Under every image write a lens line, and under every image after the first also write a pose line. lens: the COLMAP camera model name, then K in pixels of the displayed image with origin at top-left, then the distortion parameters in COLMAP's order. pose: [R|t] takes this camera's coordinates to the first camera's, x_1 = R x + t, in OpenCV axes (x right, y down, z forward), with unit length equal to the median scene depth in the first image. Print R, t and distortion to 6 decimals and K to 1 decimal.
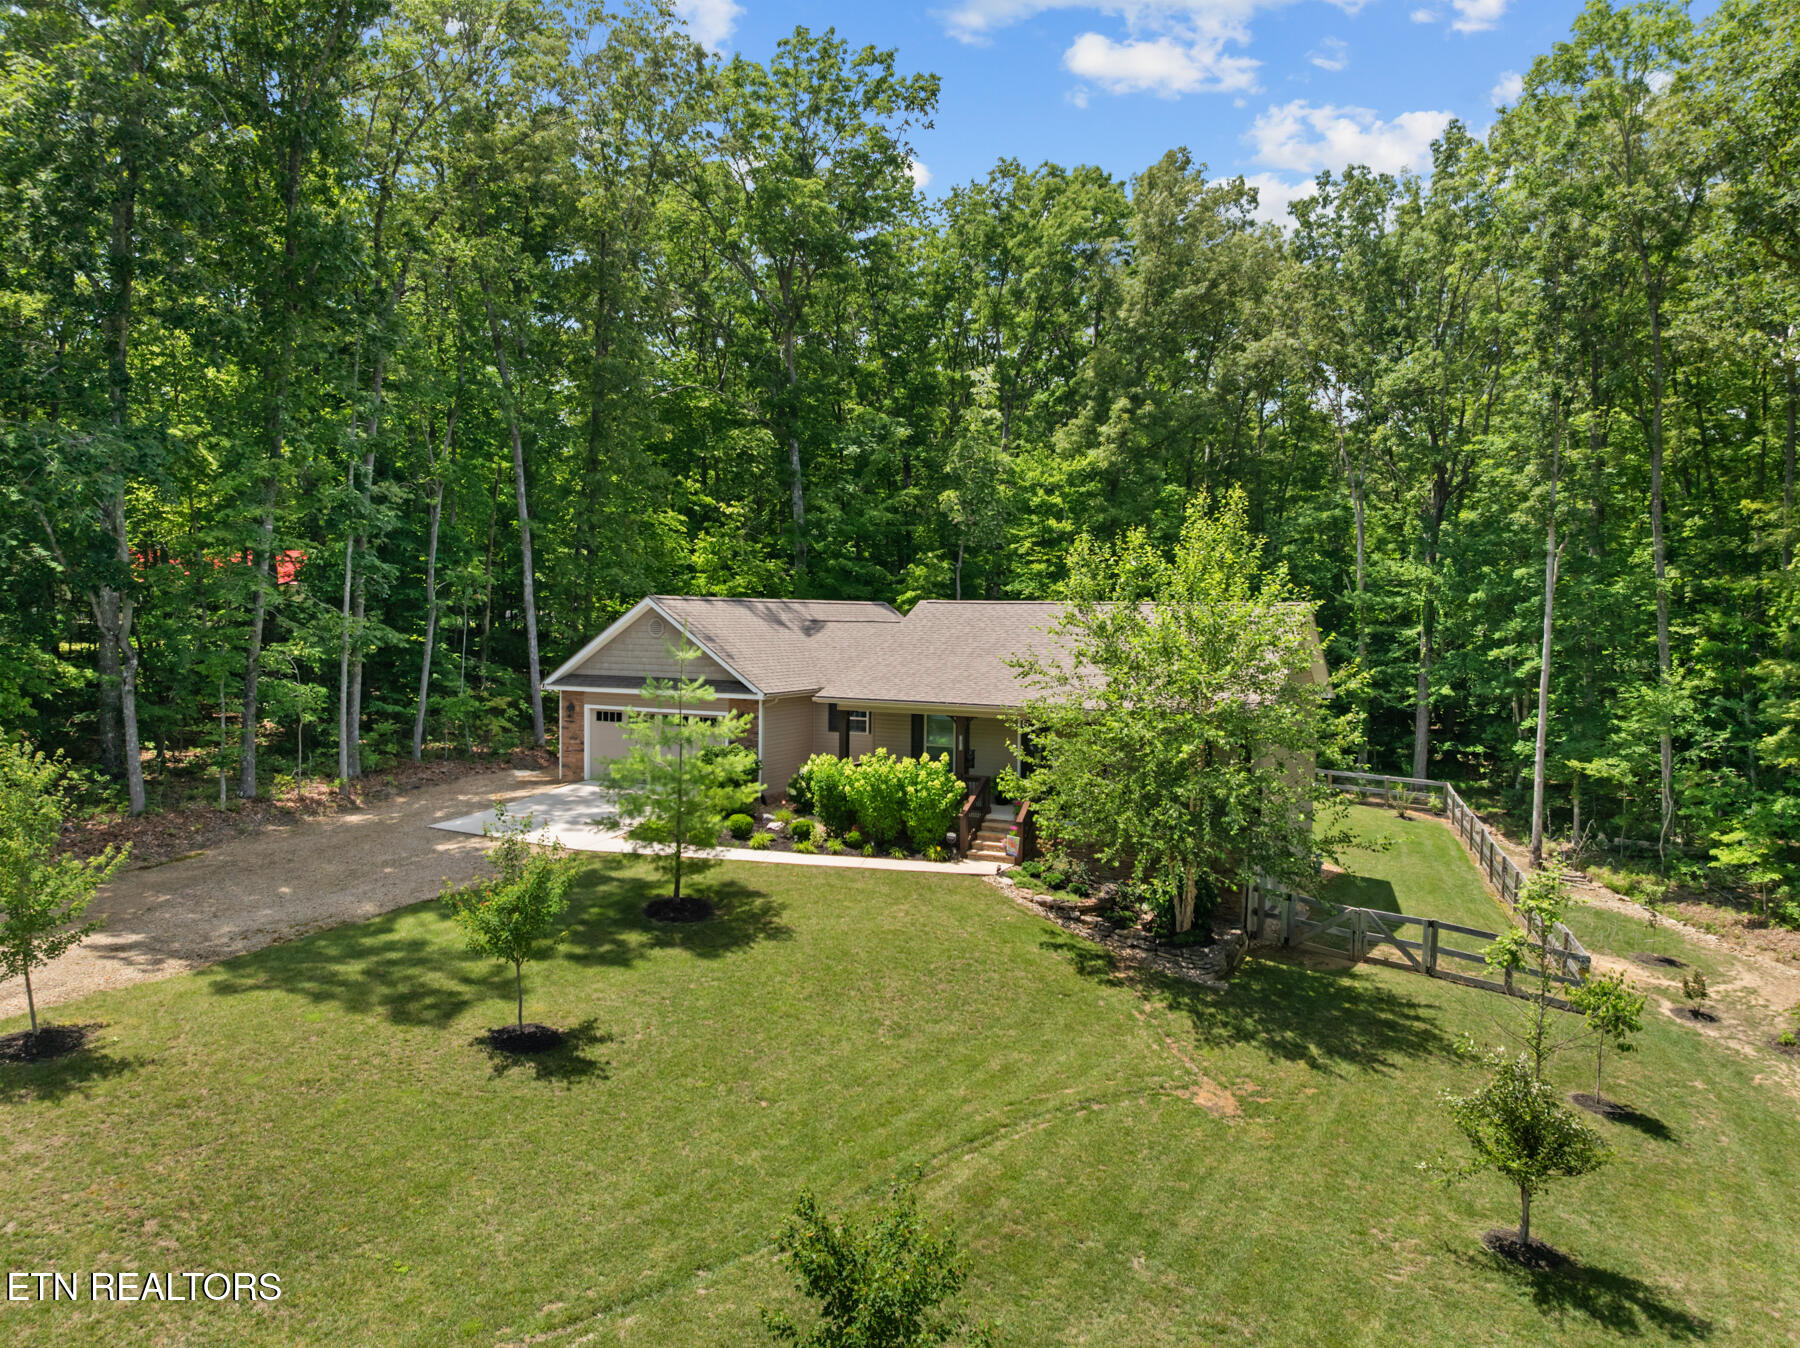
lens RADIAL K [[1259.3, 0, 900.0], [0, 1259.3, 674.0], [0, 0, 1]] dist [-0.041458, 0.003329]
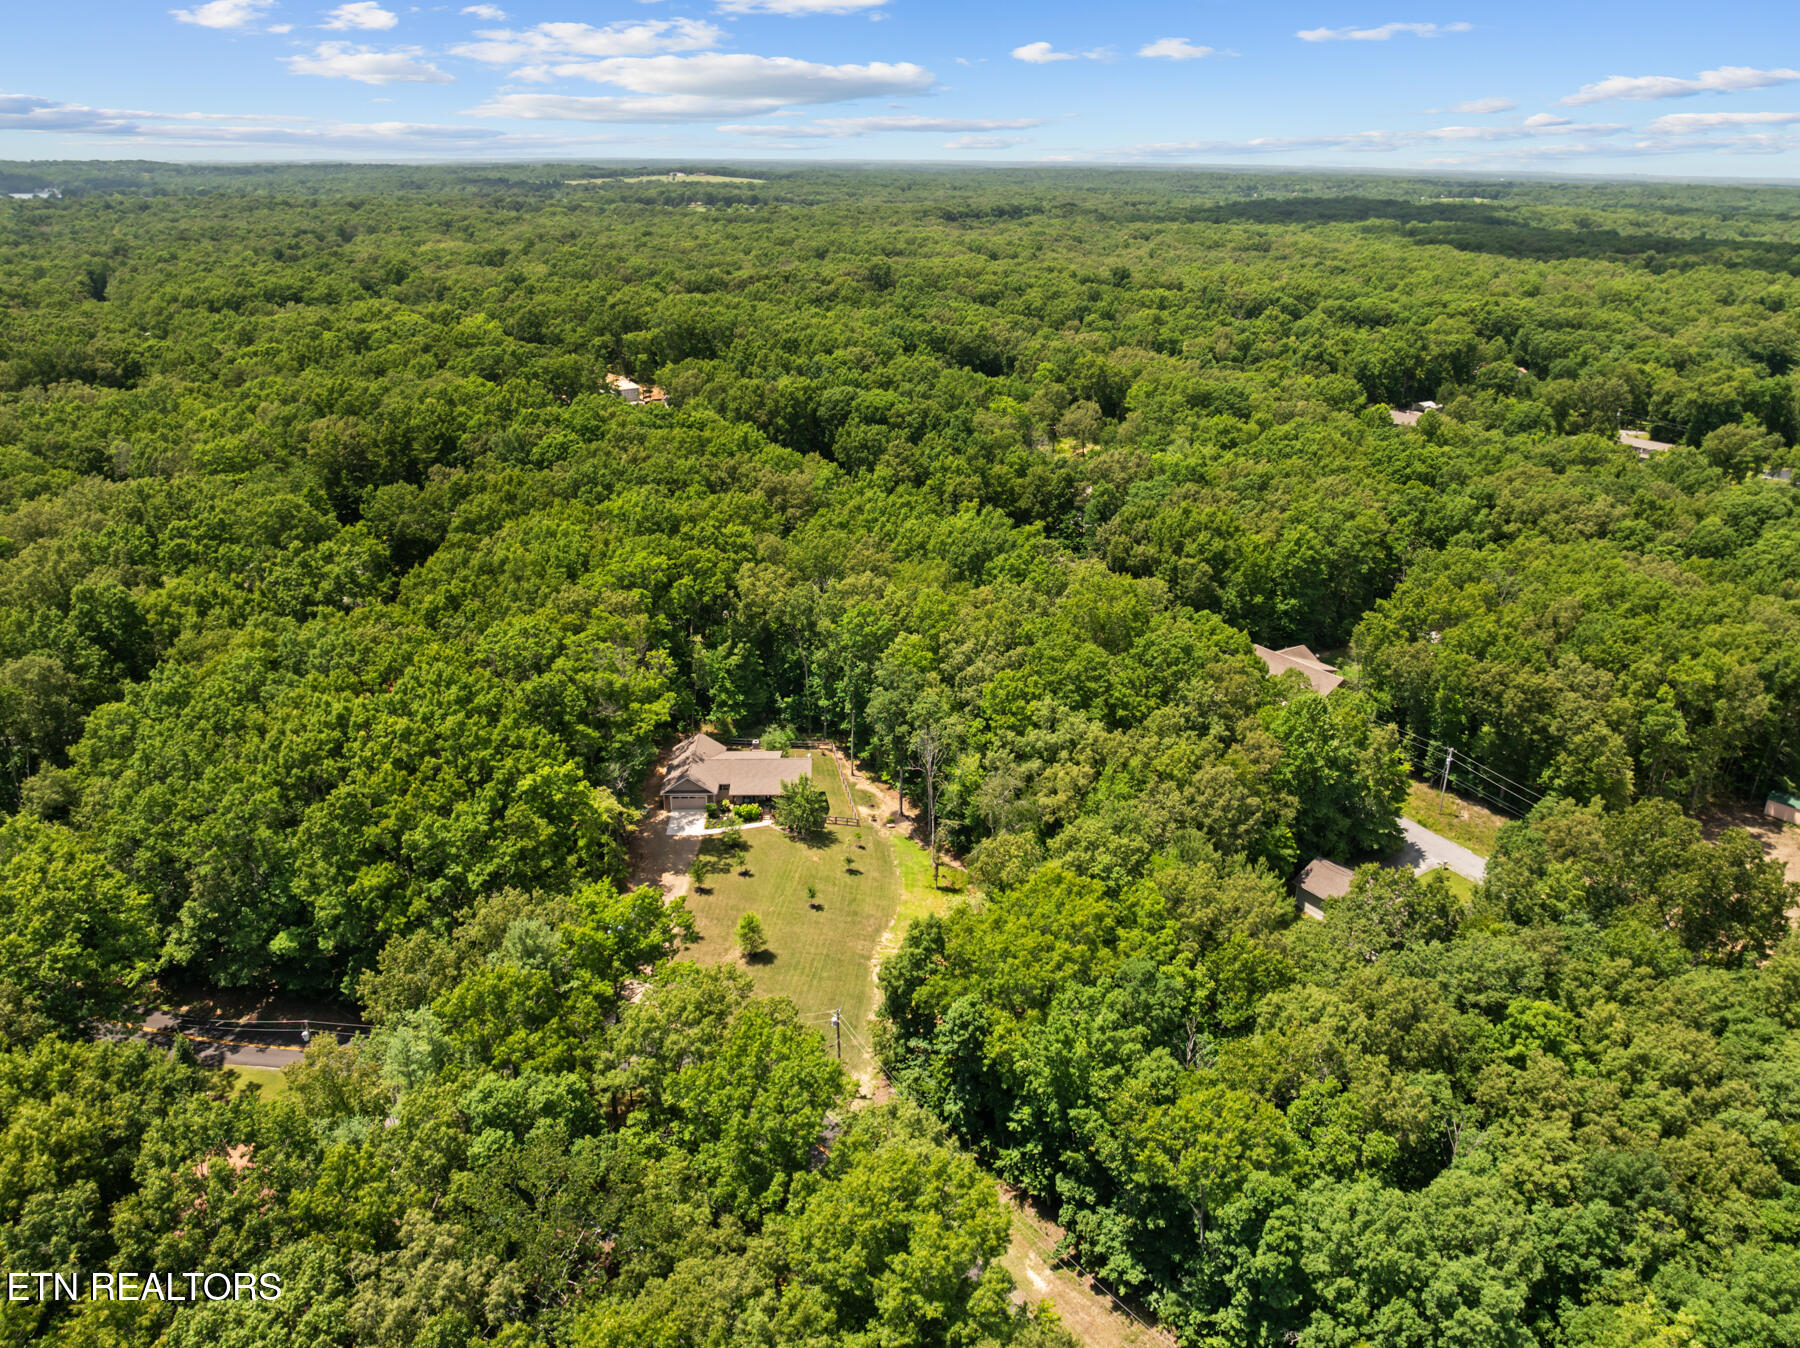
lens RADIAL K [[1259.3, 0, 900.0], [0, 1259.3, 674.0], [0, 0, 1]] dist [-0.041458, 0.003329]
pose [[0.875900, -0.170181, 0.451483, -2.040149], [0.006730, 0.939950, 0.341246, -2.648841], [-0.482446, -0.295859, 0.824448, -4.202216]]
